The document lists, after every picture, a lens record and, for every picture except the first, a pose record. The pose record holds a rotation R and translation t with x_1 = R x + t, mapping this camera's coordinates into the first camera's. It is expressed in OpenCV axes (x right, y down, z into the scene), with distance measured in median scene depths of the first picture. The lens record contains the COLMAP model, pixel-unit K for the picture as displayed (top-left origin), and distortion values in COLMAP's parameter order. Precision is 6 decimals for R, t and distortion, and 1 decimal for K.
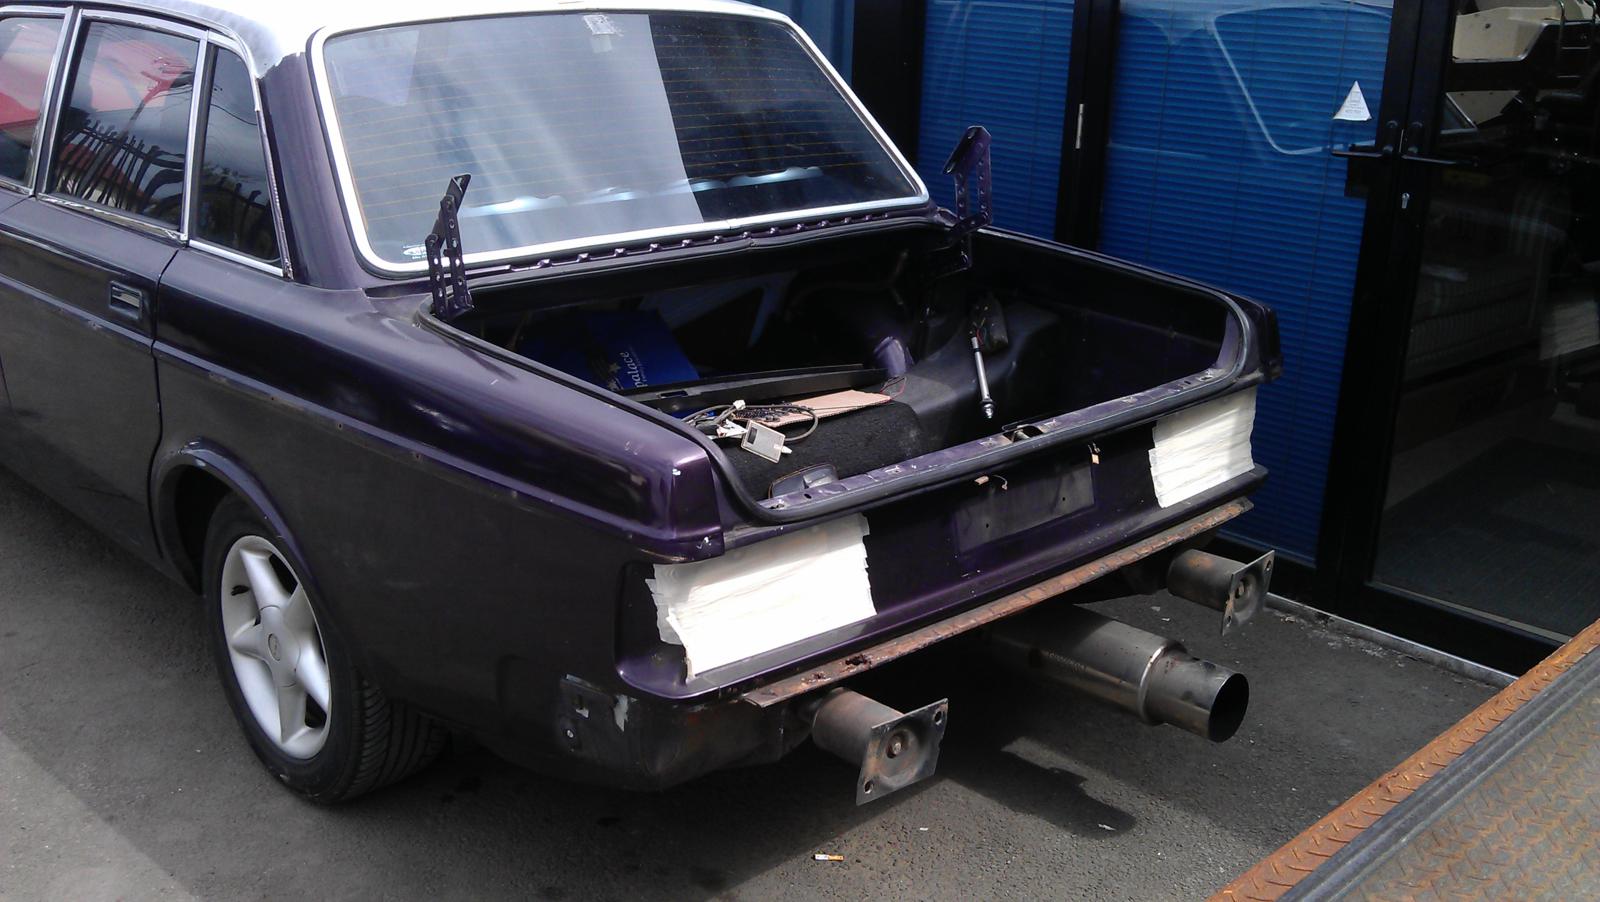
lens RADIAL K [[1618.6, 0, 821.6], [0, 1618.6, 443.3], [0, 0, 1]] dist [0.117389, -0.363683]
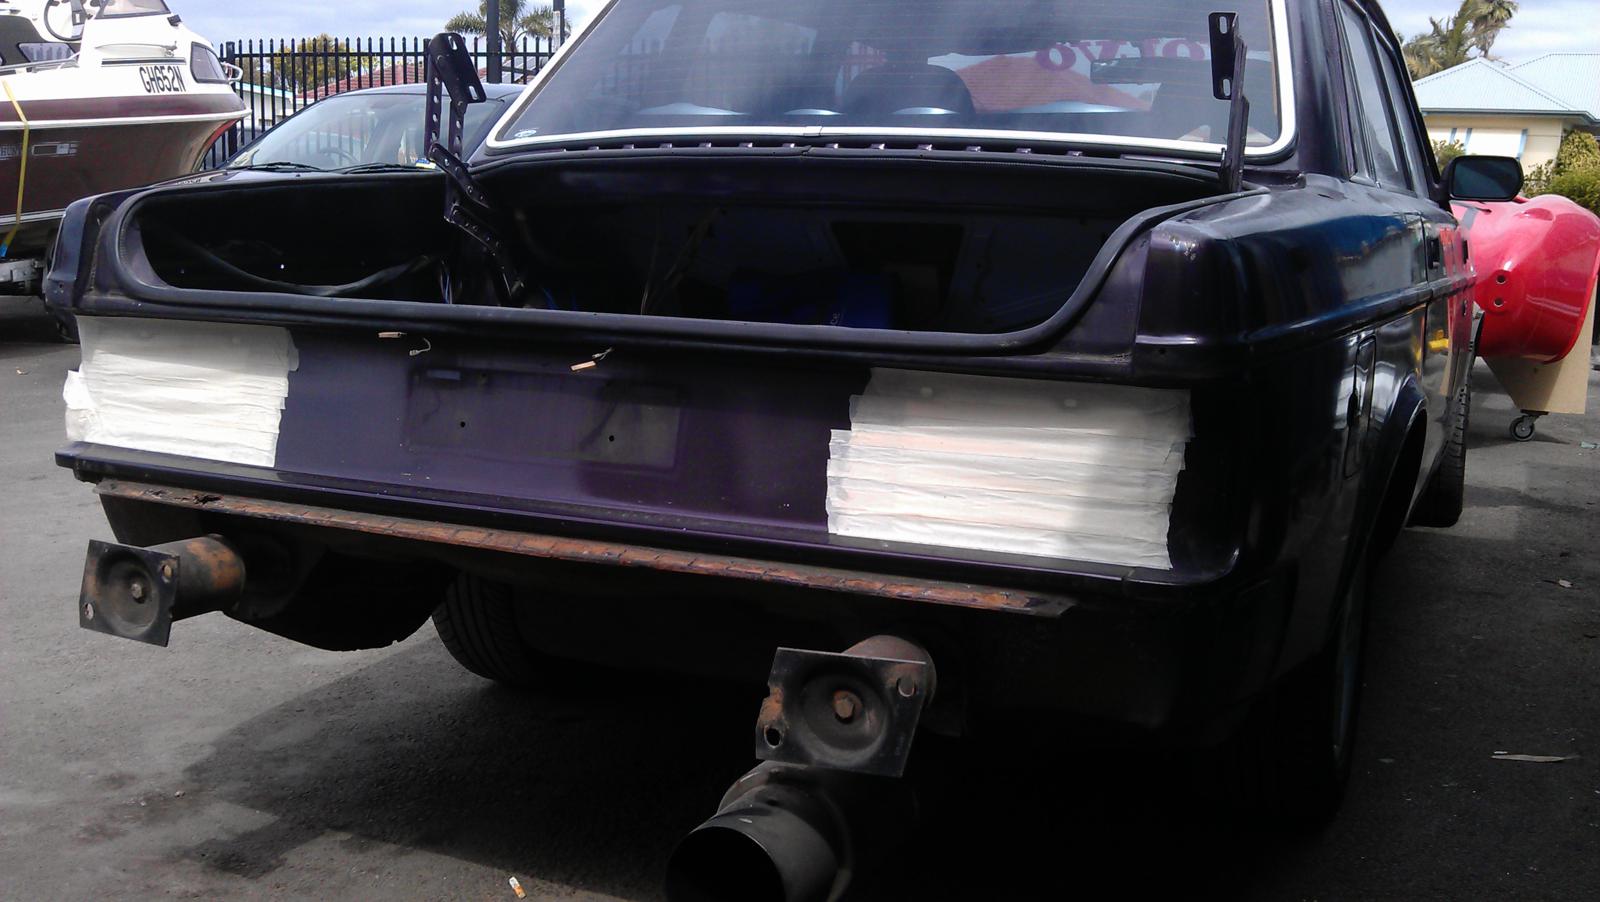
lens RADIAL K [[1618.6, 0, 821.6], [0, 1618.6, 443.3], [0, 0, 1]] dist [0.117389, -0.363683]
pose [[0.352817, 0.115680, -0.928514, 0.738804], [-0.293637, 0.955888, 0.007514, 0.005851], [0.888424, 0.269995, 0.371221, 0.777622]]
